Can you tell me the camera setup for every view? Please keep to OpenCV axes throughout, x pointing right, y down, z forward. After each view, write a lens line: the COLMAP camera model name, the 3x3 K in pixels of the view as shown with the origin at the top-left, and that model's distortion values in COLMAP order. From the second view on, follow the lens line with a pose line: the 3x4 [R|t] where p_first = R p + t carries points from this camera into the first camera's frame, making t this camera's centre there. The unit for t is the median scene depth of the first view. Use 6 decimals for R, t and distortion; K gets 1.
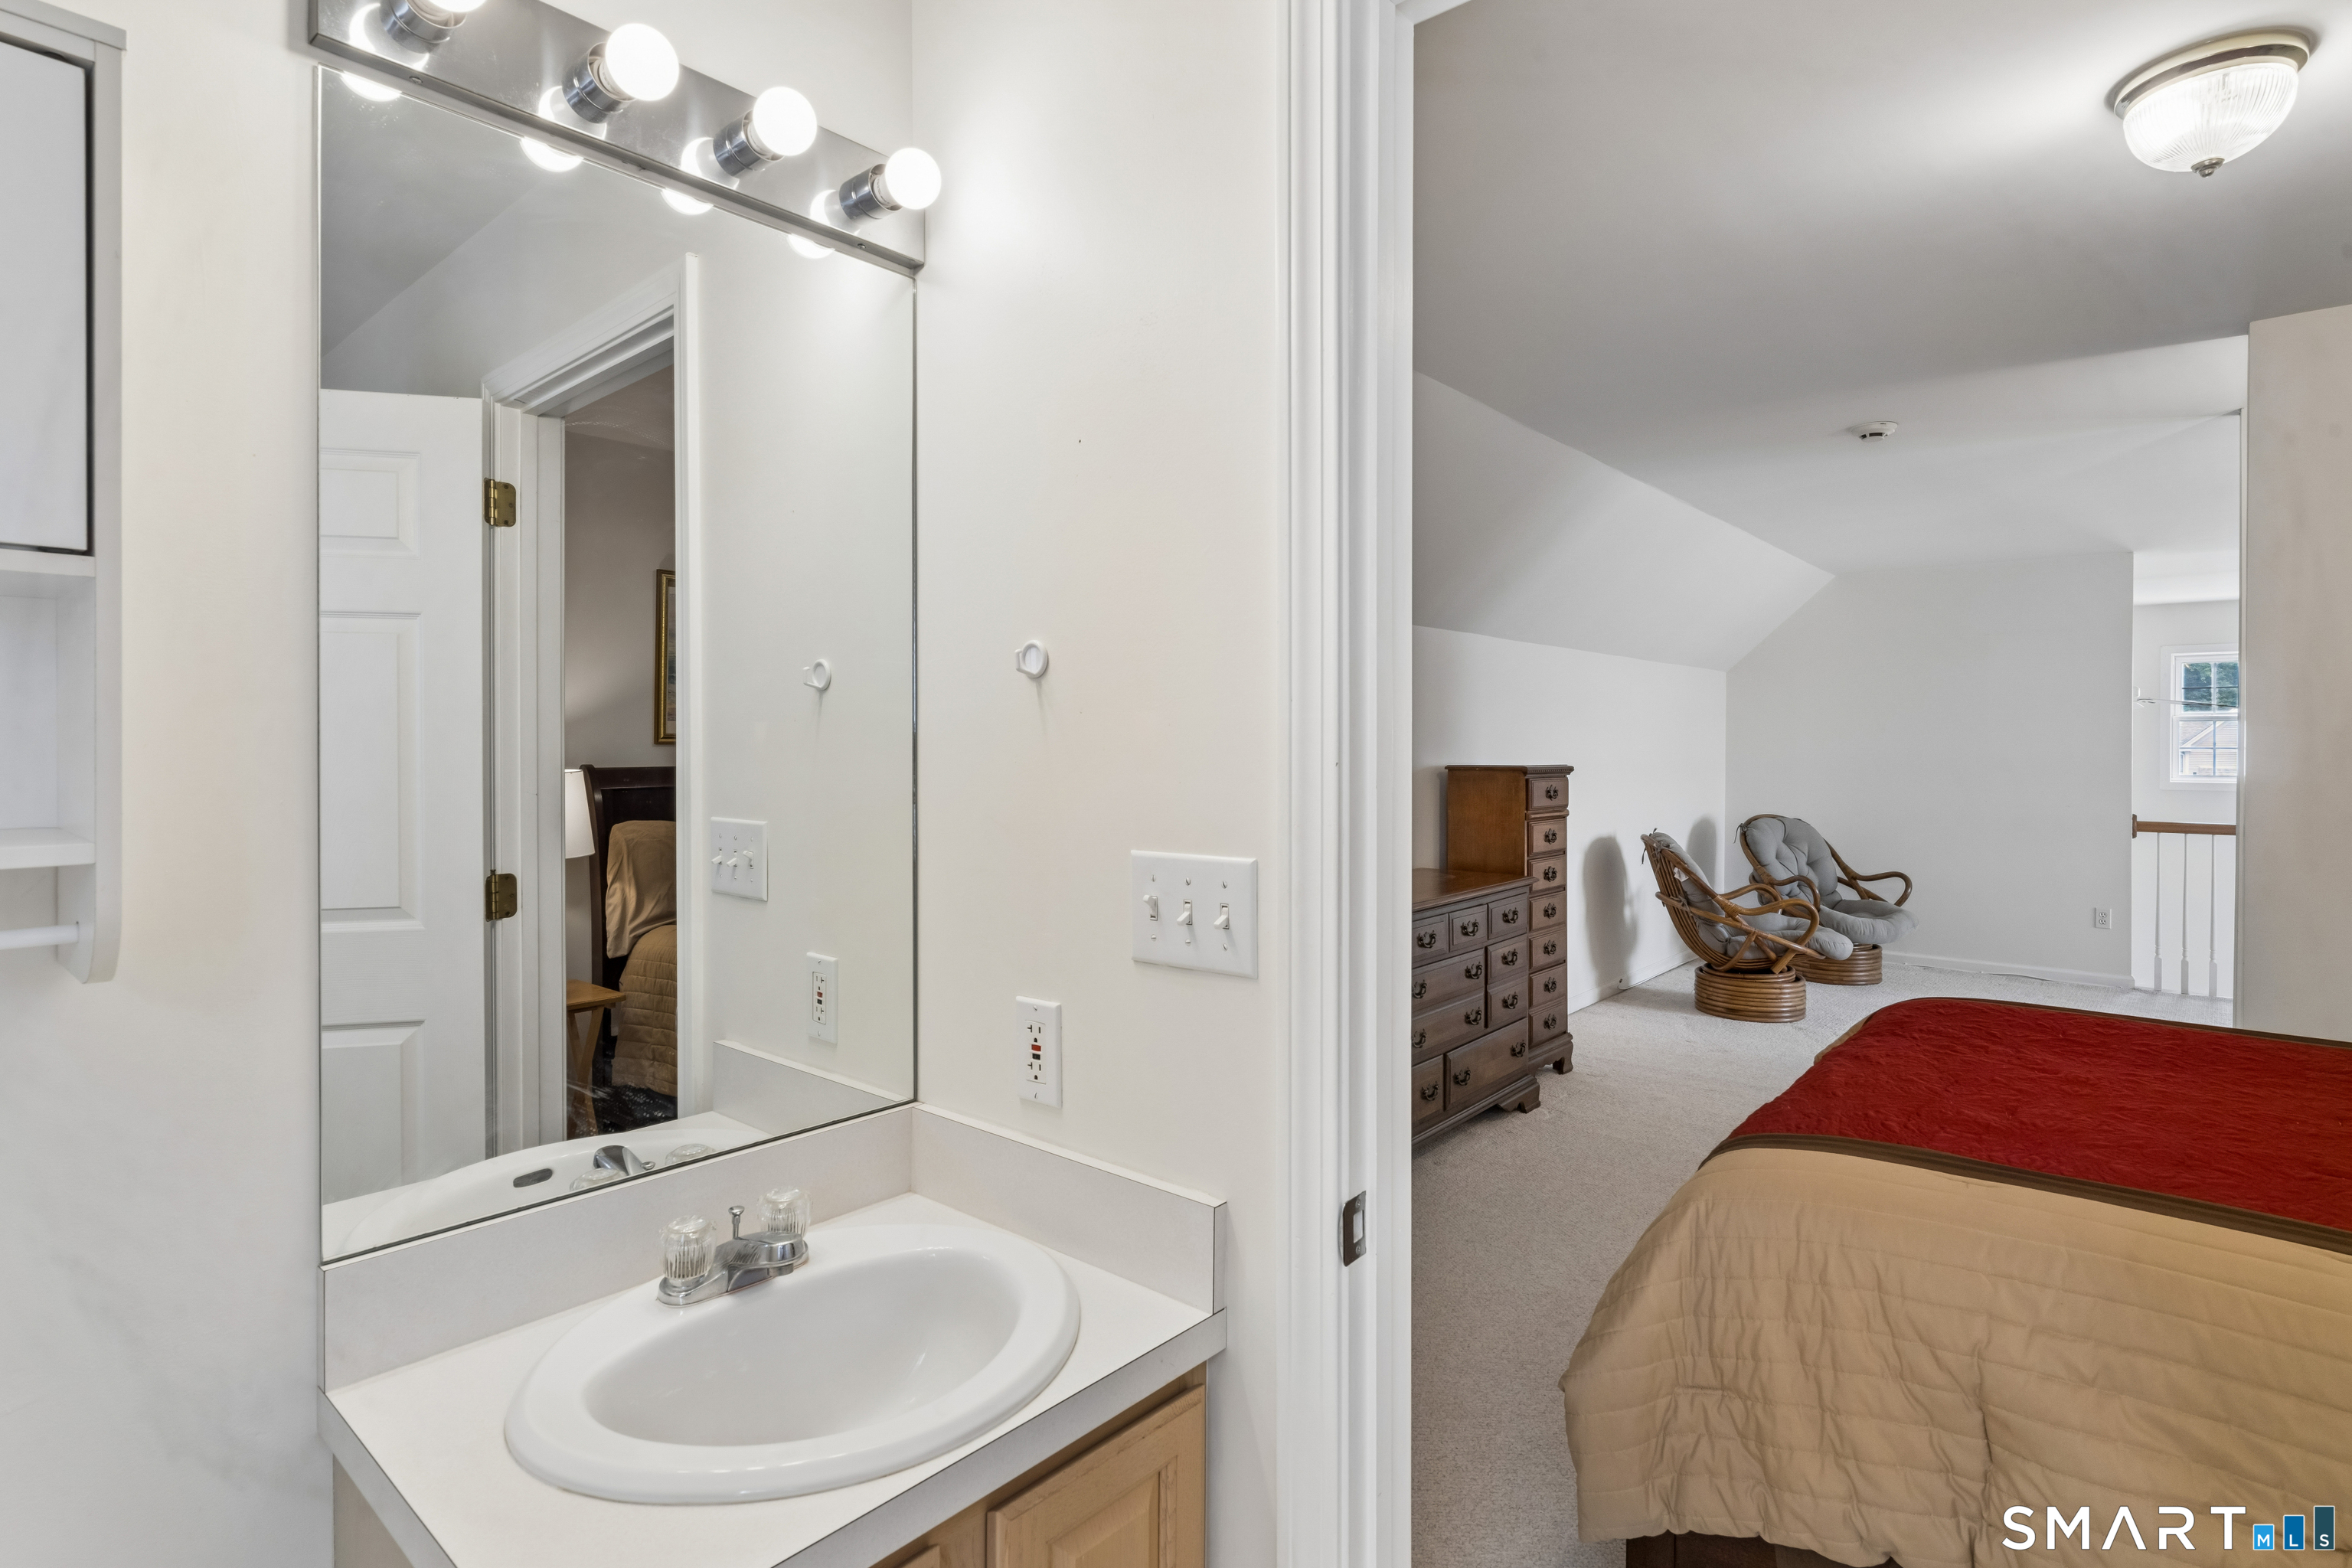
lens RADIAL K [[1179.3, 0, 1168.2], [0, 1179.3, 770.0], [0, 0, 1]] dist [0.000596, -0.002832]
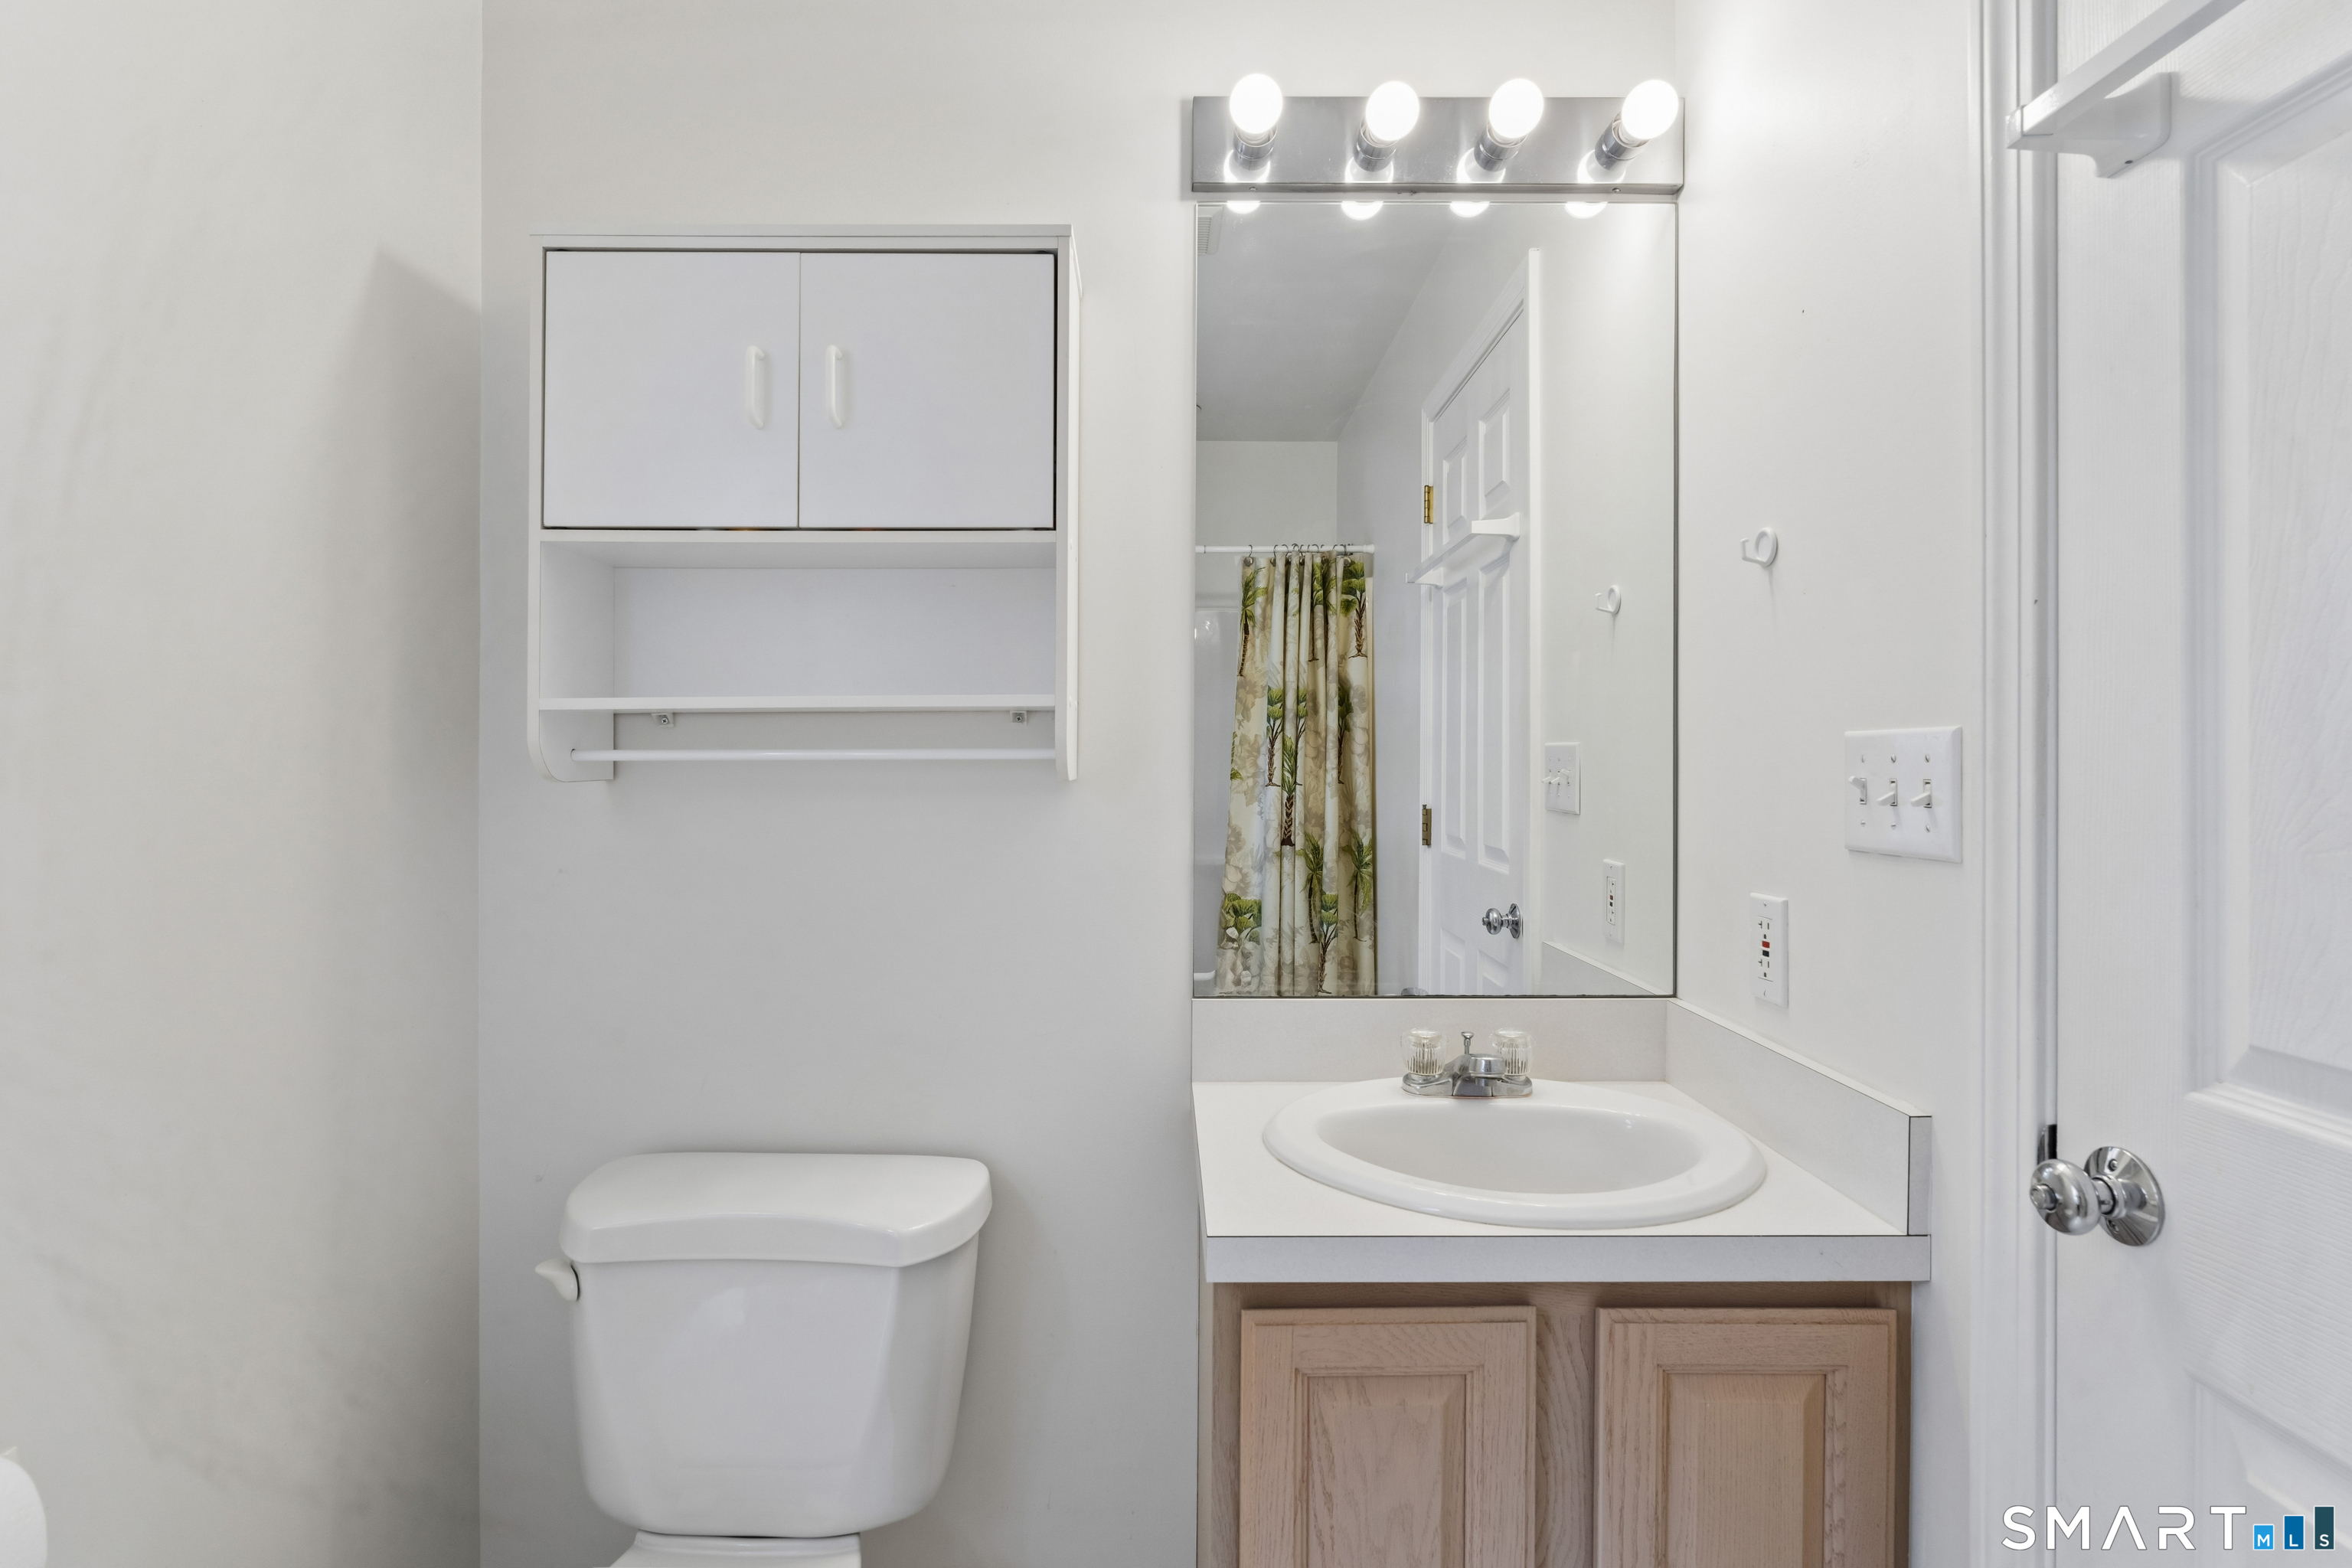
lens RADIAL K [[1179.3, 0, 1172.6], [0, 1179.3, 770.9], [0, 0, 1]] dist [0.000596, -0.002832]
pose [[0.665297, 0.004356, -0.746566, 0.313545], [-0.012341, 0.999911, -0.005164, 0.111520], [0.746477, 0.012650, 0.665292, -0.020679]]
